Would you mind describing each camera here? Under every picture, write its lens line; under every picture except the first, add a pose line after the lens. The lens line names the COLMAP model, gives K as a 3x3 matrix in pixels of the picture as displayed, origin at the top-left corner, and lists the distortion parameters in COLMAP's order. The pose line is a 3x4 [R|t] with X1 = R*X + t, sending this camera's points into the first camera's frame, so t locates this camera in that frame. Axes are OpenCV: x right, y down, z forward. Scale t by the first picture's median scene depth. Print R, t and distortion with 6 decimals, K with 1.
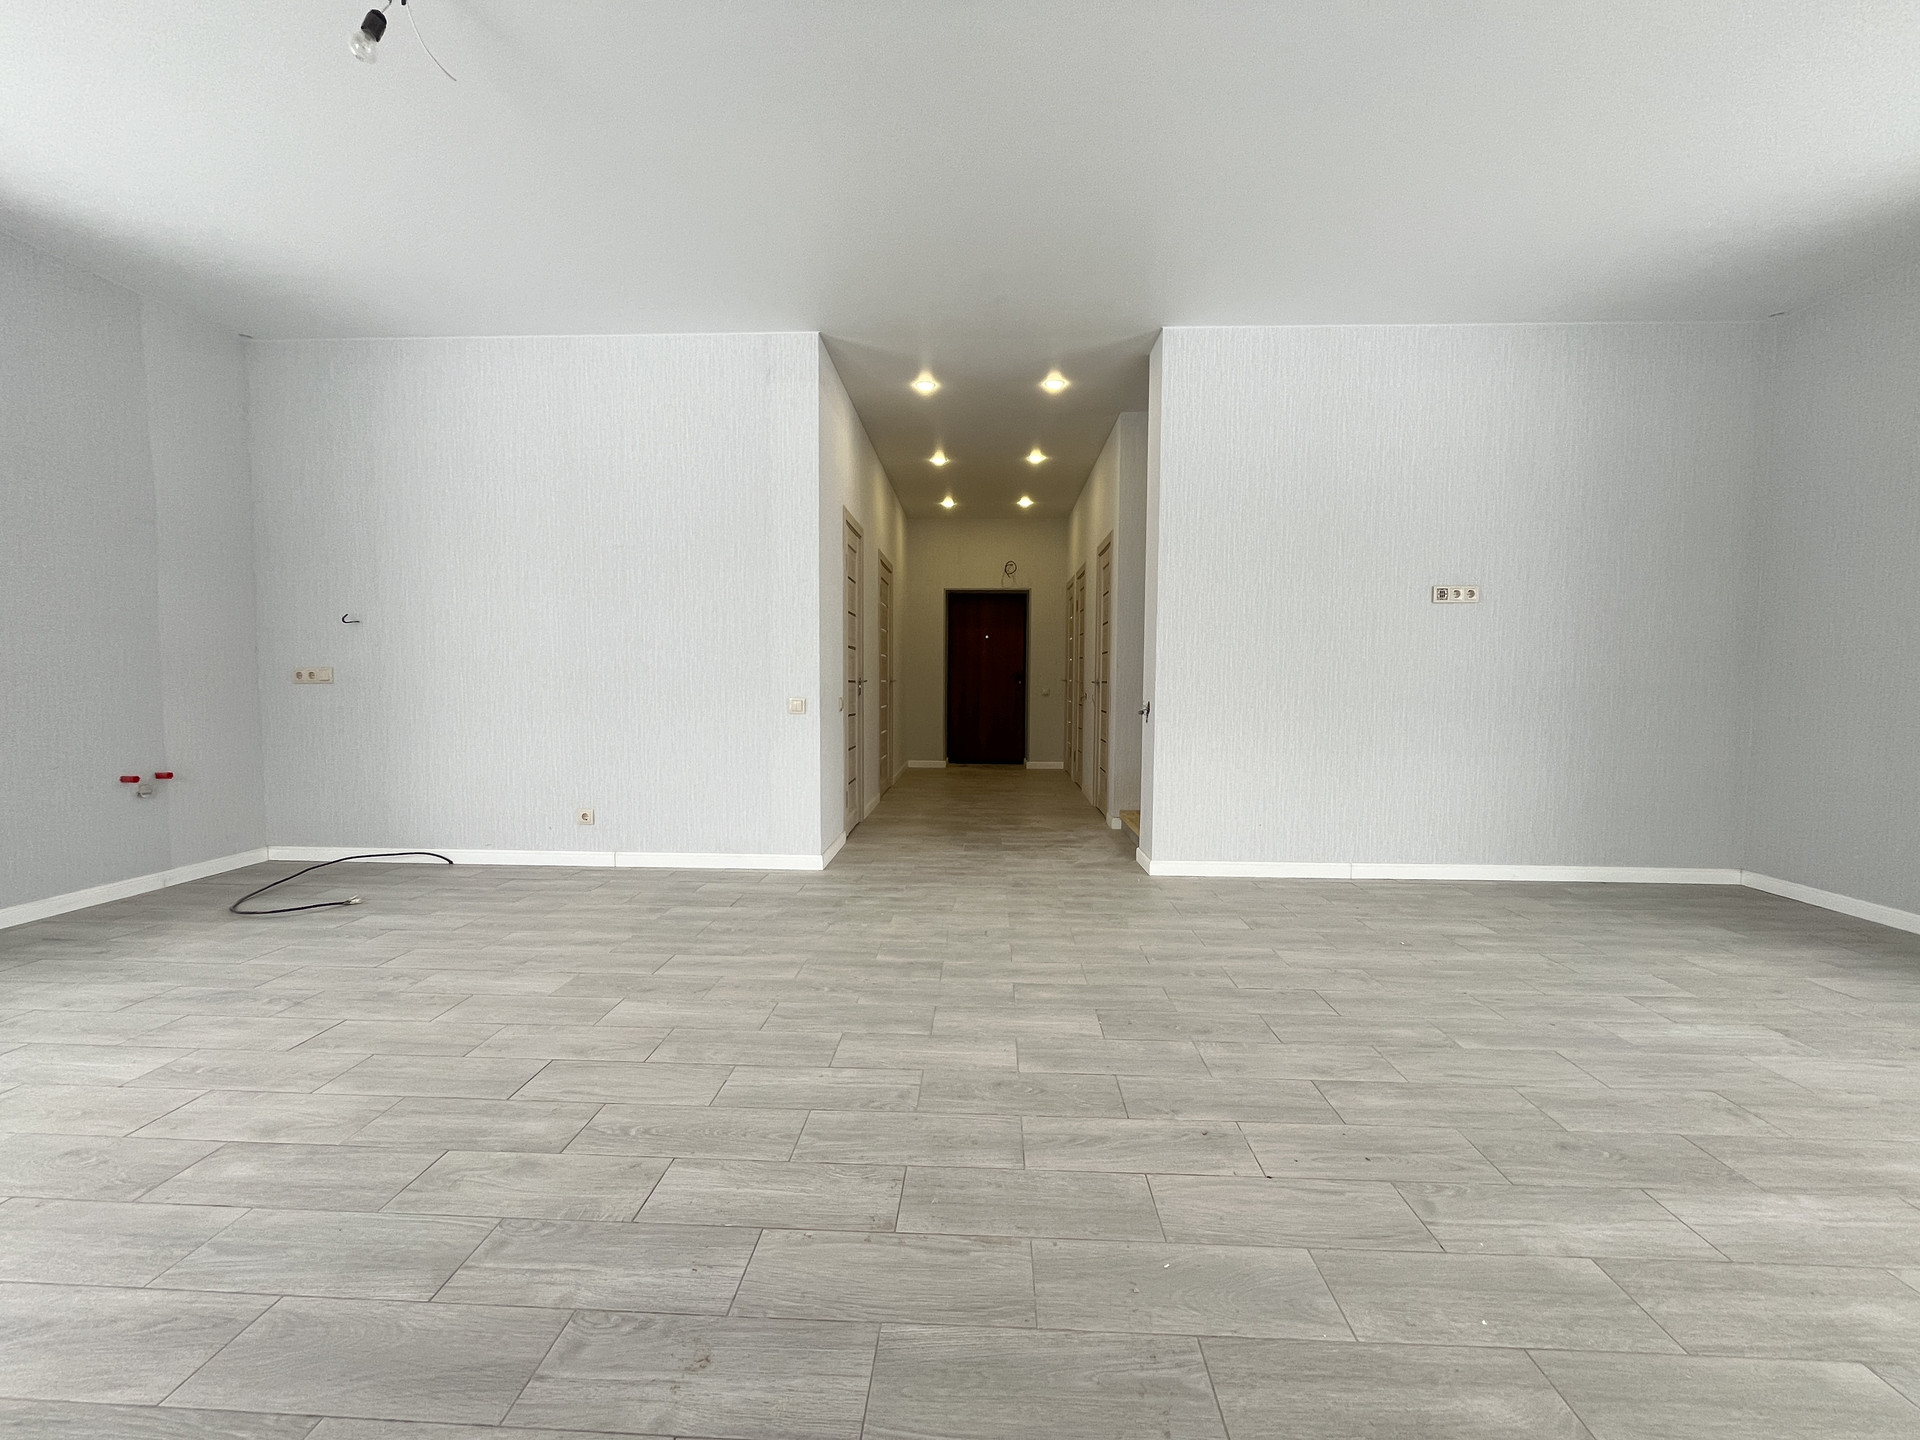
lens RADIAL K [[774.4, 0, 955.6], [0, 774.4, 721.1], [0, 0, 1]] dist [-0.002586, 0.000579]
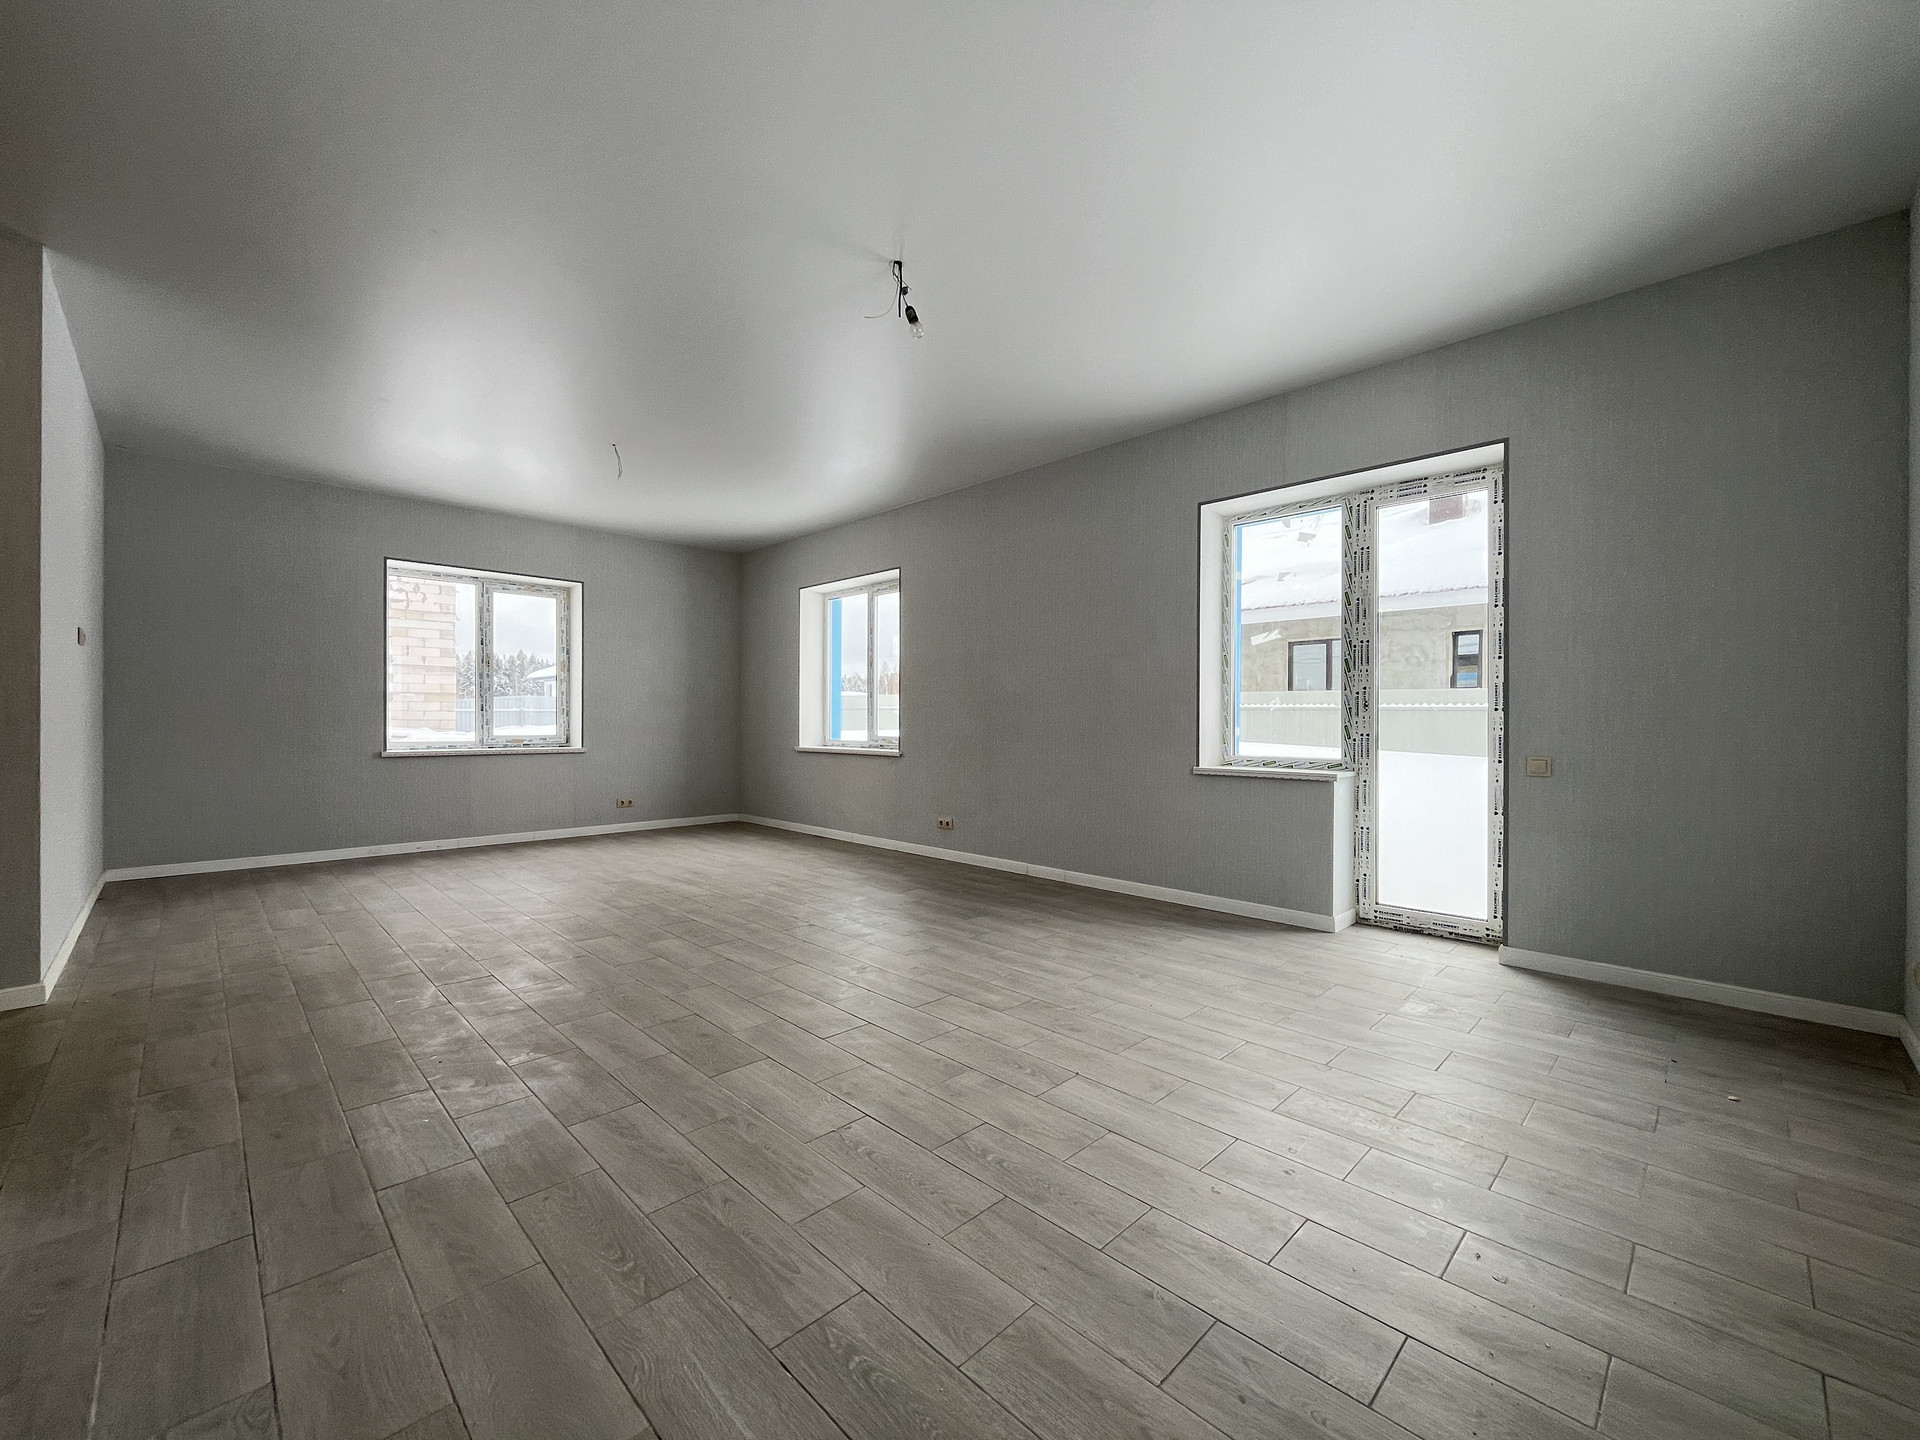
lens RADIAL K [[774.4, 0, 955.6], [0, 774.4, 721.1], [0, 0, 1]] dist [-0.002586, 0.000579]
pose [[-0.734369, -0.006678, 0.678718, -1.092223], [0.031691, 0.998524, 0.044114, -0.082293], [-0.678011, 0.053905, -0.733073, 1.232163]]
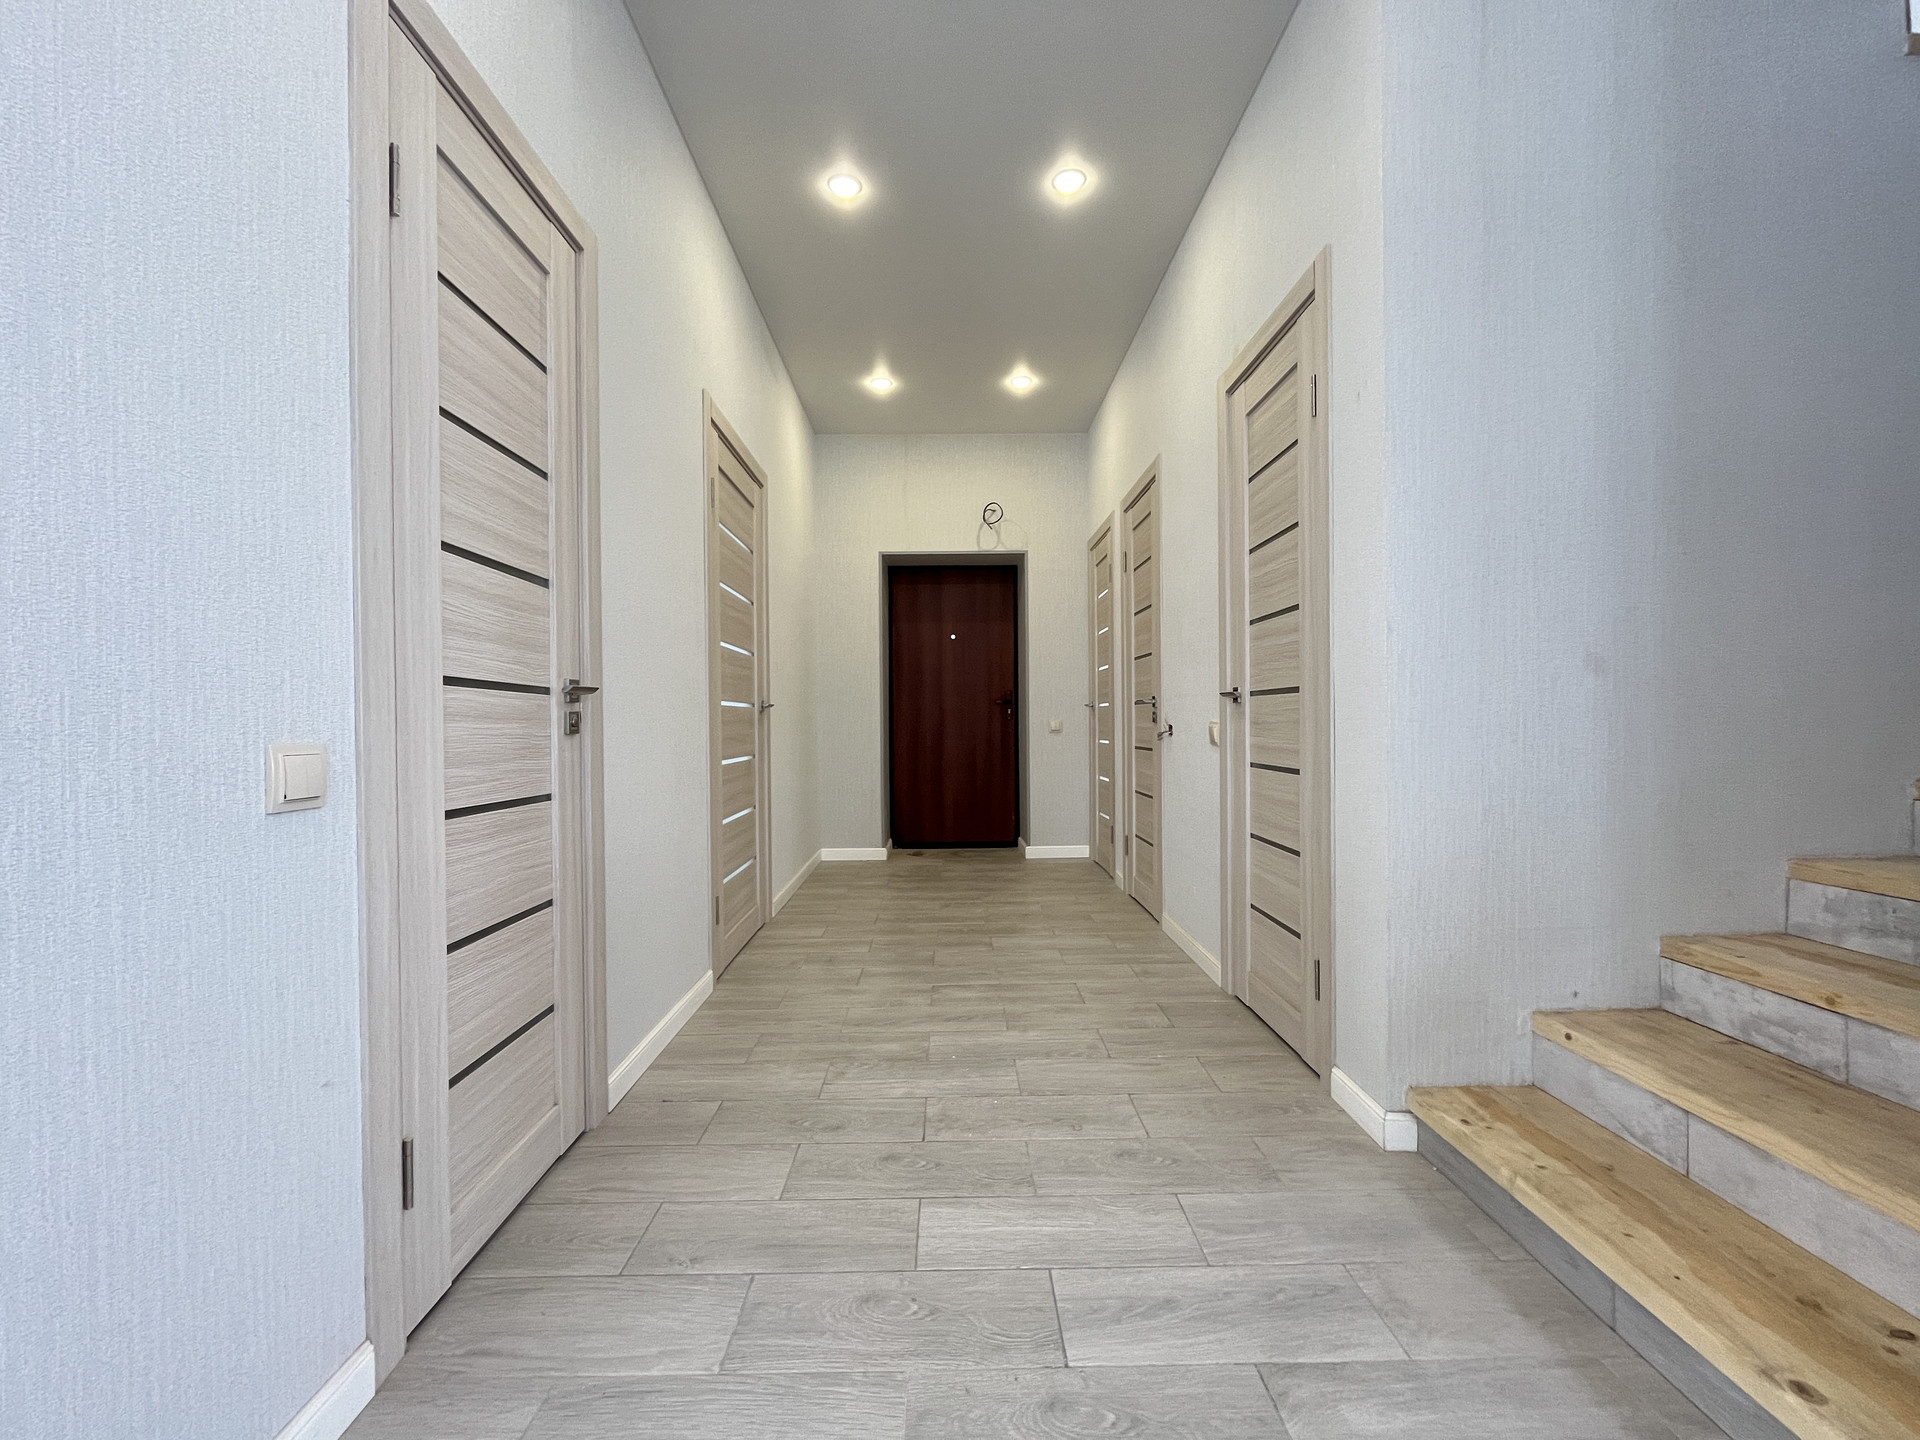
lens RADIAL K [[778.2, 0, 960.0], [0, 778.2, 720.0], [0, 0, 1]] dist [0.002136, 0.000173]
pose [[0.998233, -0.012403, 0.058113, 0.028951], [0.015485, 0.998481, -0.052883, -0.034467], [-0.057369, 0.053690, 0.996908, 1.184022]]
